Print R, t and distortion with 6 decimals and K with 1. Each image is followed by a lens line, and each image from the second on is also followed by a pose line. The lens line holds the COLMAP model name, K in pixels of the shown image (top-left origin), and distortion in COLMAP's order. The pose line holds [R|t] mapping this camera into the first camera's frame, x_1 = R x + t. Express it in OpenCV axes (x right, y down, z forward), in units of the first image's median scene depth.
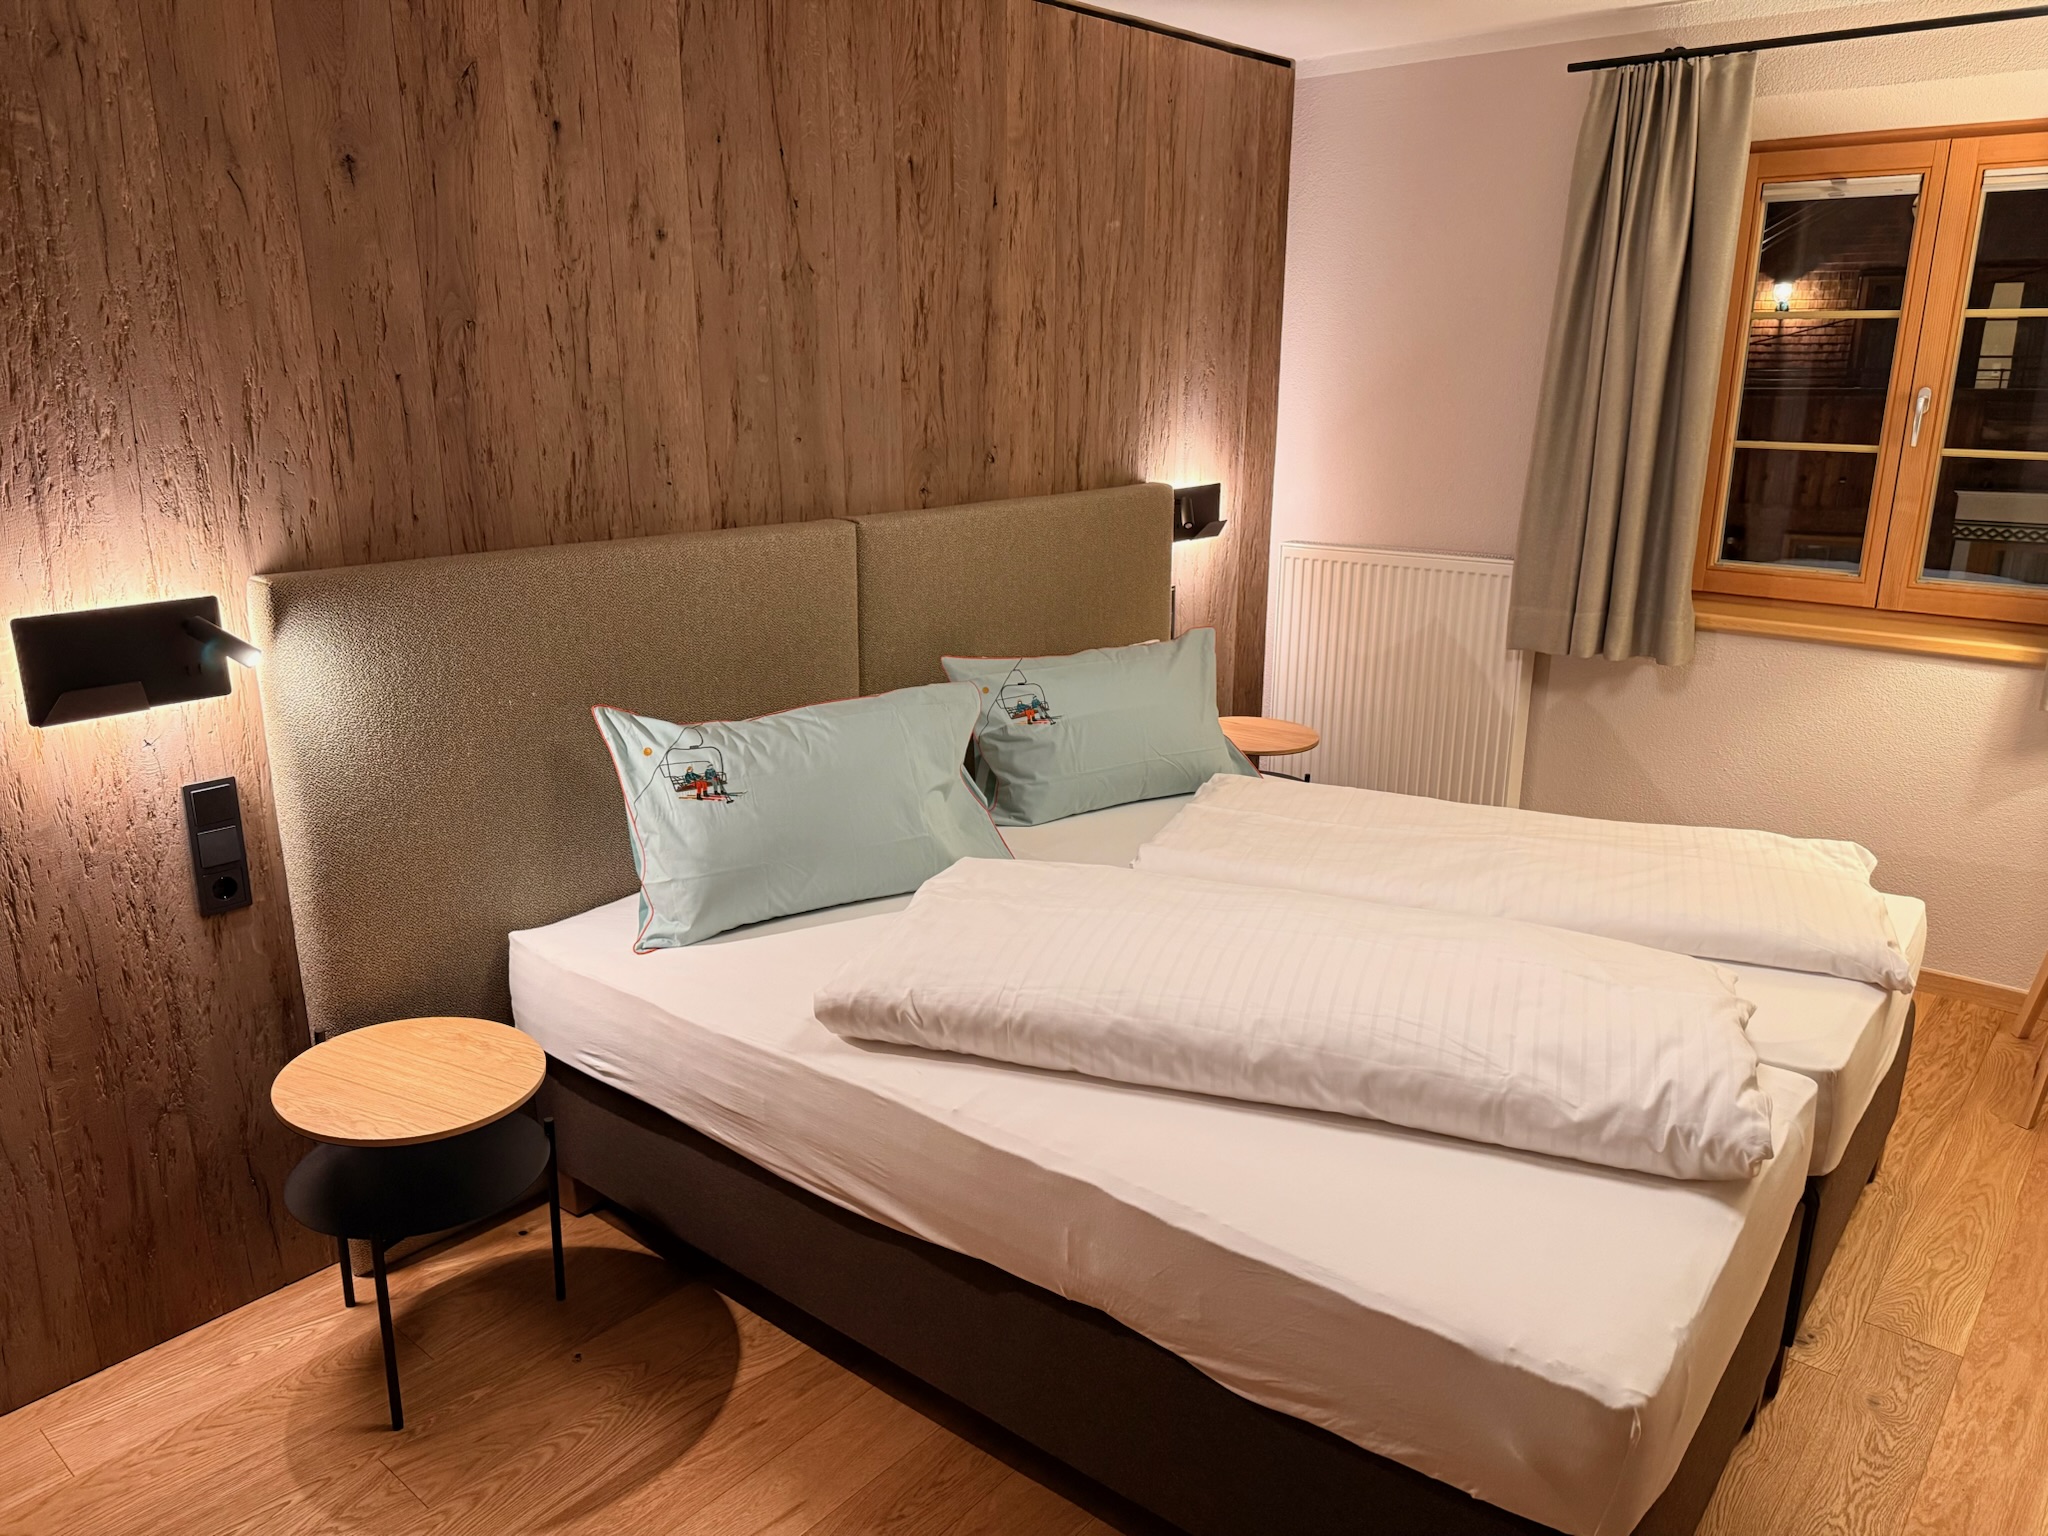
lens RADIAL K [[1426.7, 0, 1024.0], [0, 1426.7, 768.0], [0, 0, 1]] dist [-0.006317, -0.009023]
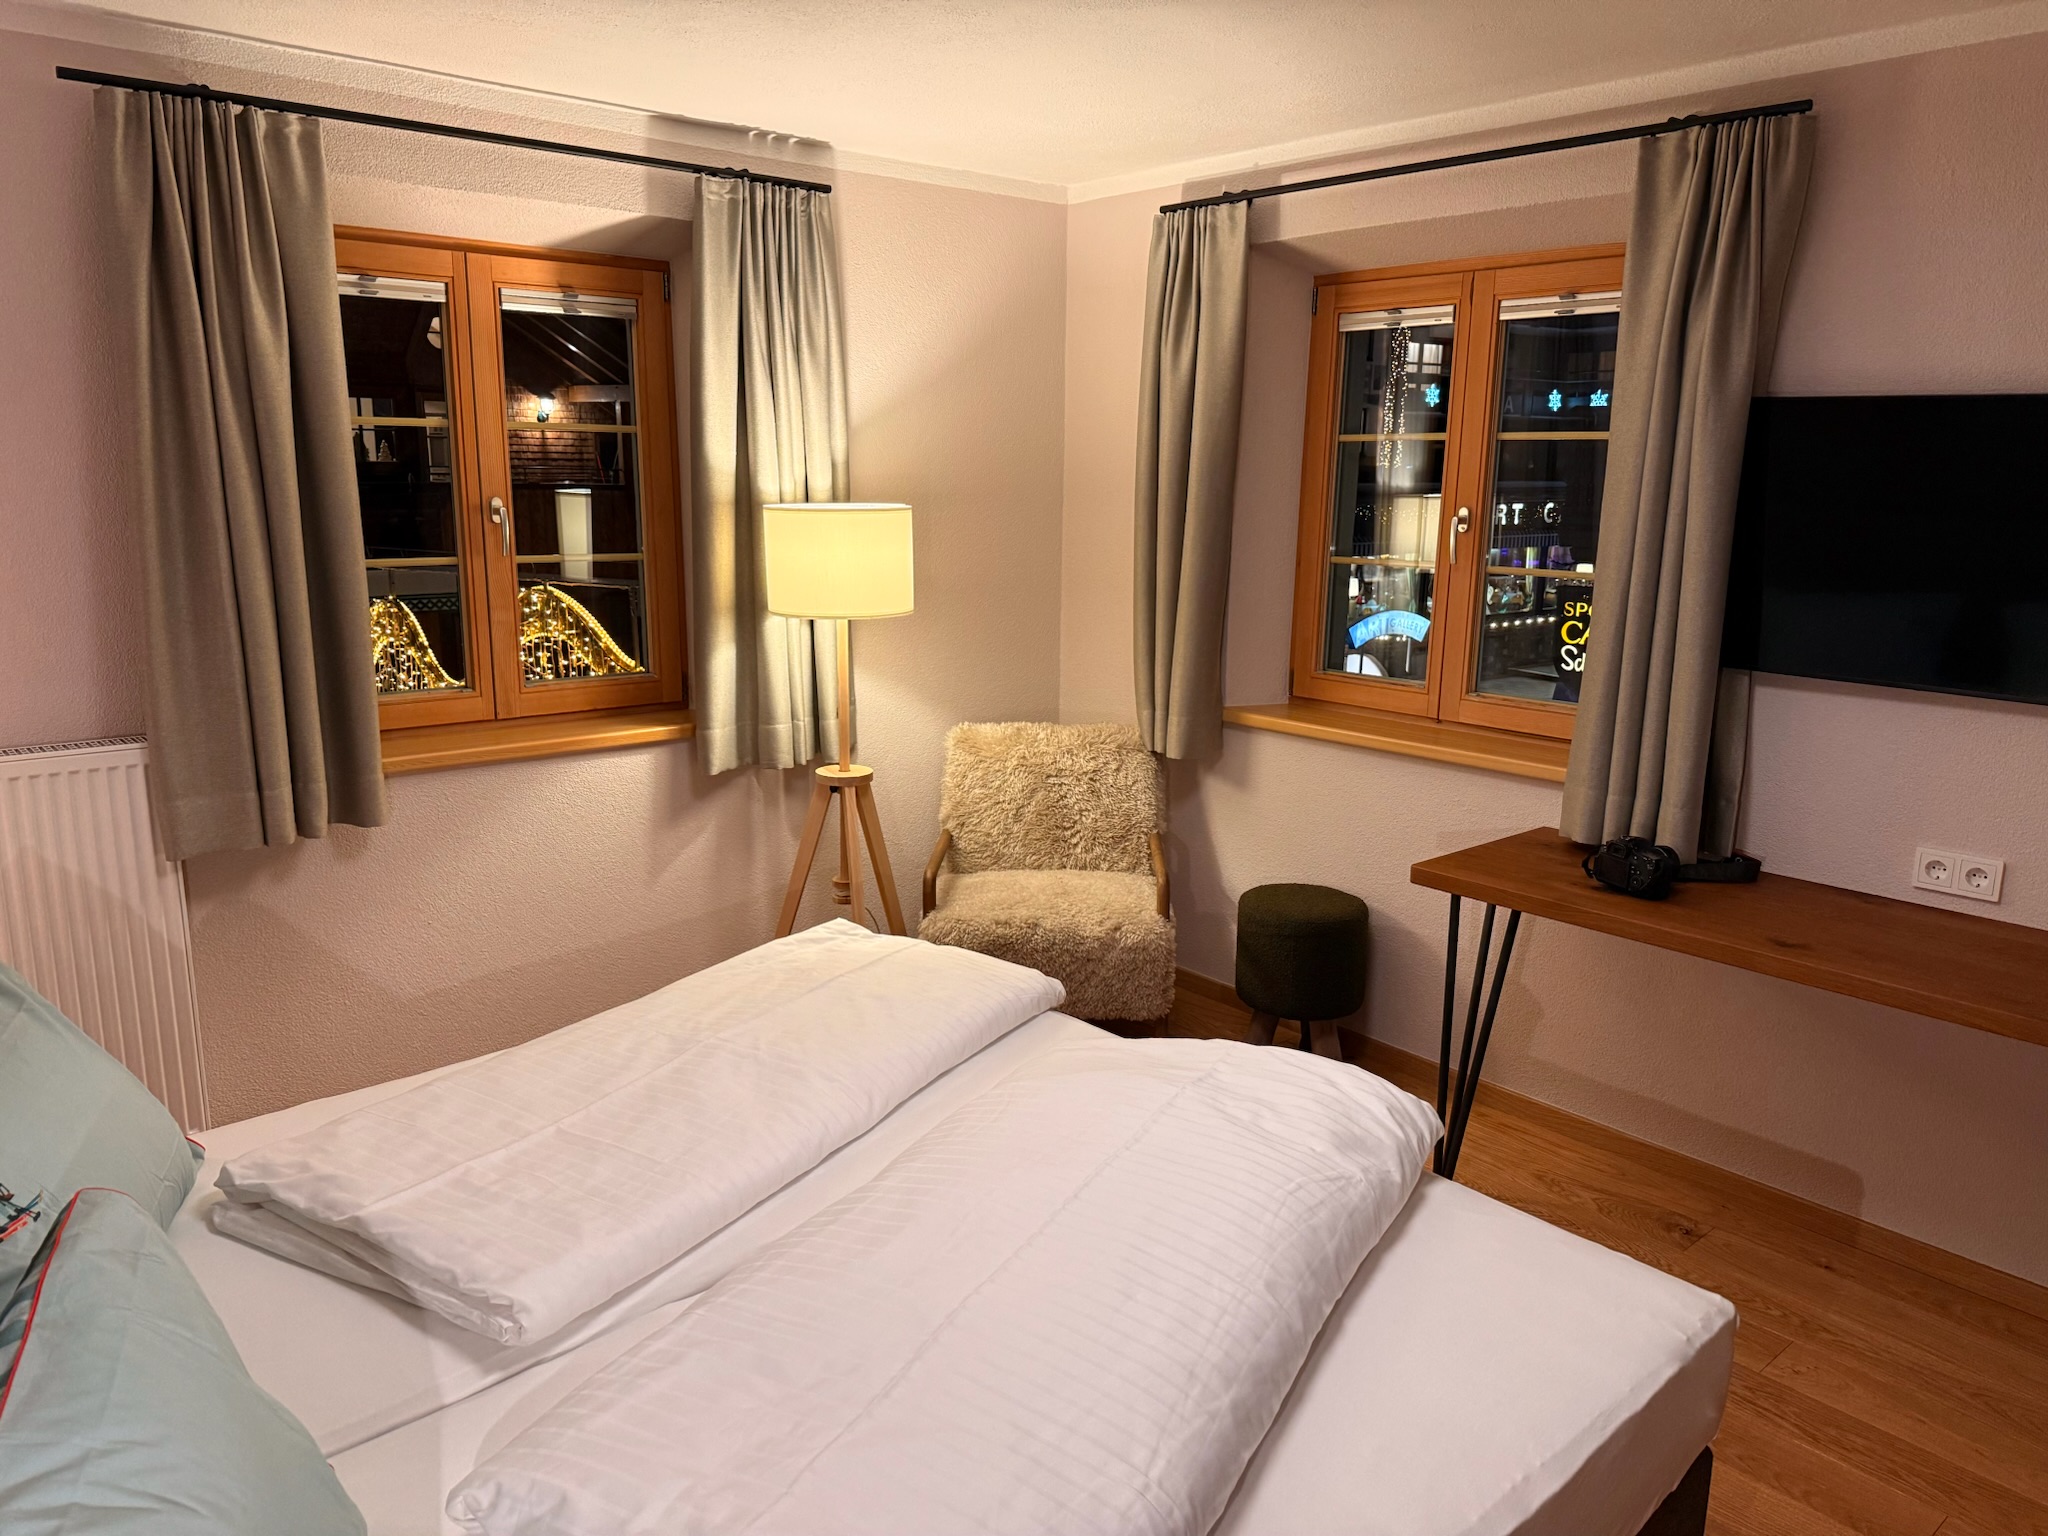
lens RADIAL K [[1426.7, 0, 1024.0], [0, 1426.7, 768.0], [0, 0, 1]] dist [-0.006317, -0.009023]
pose [[0.162383, -0.197854, 0.966688, -0.321152], [0.261366, 0.953322, 0.151215, -0.144614], [-0.951483, 0.228104, 0.206515, 0.495731]]
